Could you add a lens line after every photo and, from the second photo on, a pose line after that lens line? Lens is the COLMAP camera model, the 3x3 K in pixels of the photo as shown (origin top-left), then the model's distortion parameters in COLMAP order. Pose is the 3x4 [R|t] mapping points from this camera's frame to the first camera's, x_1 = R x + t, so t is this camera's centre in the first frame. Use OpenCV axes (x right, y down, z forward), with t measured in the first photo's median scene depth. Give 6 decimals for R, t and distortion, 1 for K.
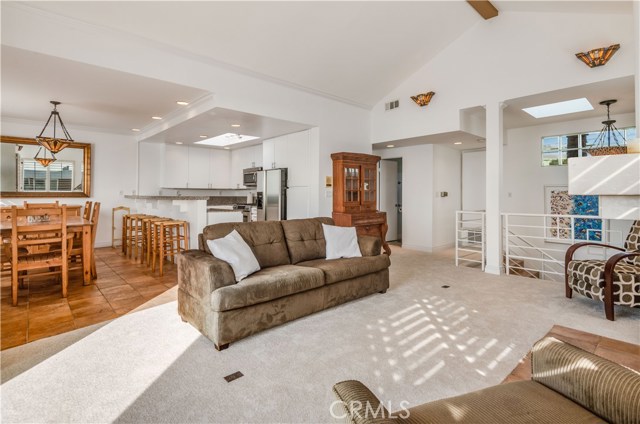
lens RADIAL K [[315.3, 0, 319.8], [0, 315.3, 191.9], [0, 0, 1]] dist [0.000724, -0.000073]
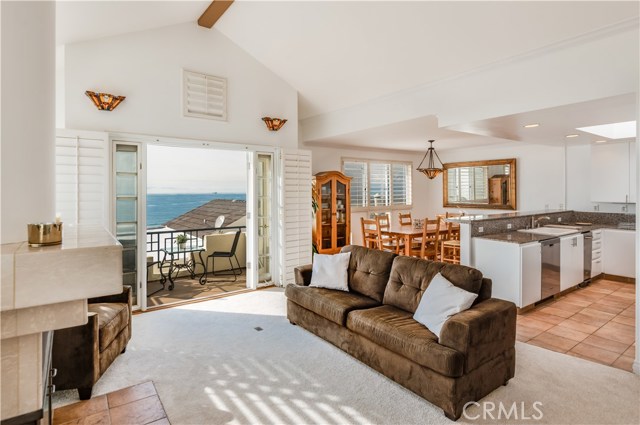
lens RADIAL K [[339.6, 0, 305.0], [0, 339.6, 189.6], [0, 0, 1]] dist [0.002501, -0.000547]
pose [[-0.131888, -0.001587, -0.991263, 0.676206], [0.009685, 0.999949, -0.002889, -0.076678], [0.991217, -0.009981, -0.131866, 0.660630]]
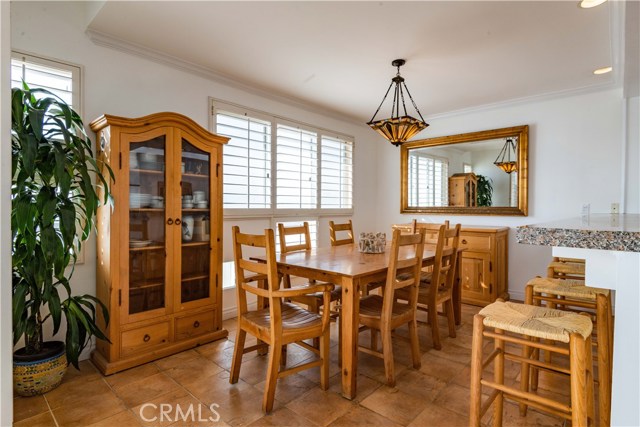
lens RADIAL K [[326.1, 0, 316.7], [0, 326.1, 208.7], [0, 0, 1]] dist [0.010779, -0.000803]
pose [[0.085115, 0.008963, -0.996331, -0.211508], [-0.002043, 0.999959, 0.008821, -0.001066], [0.996369, 0.001285, 0.085130, 0.792409]]
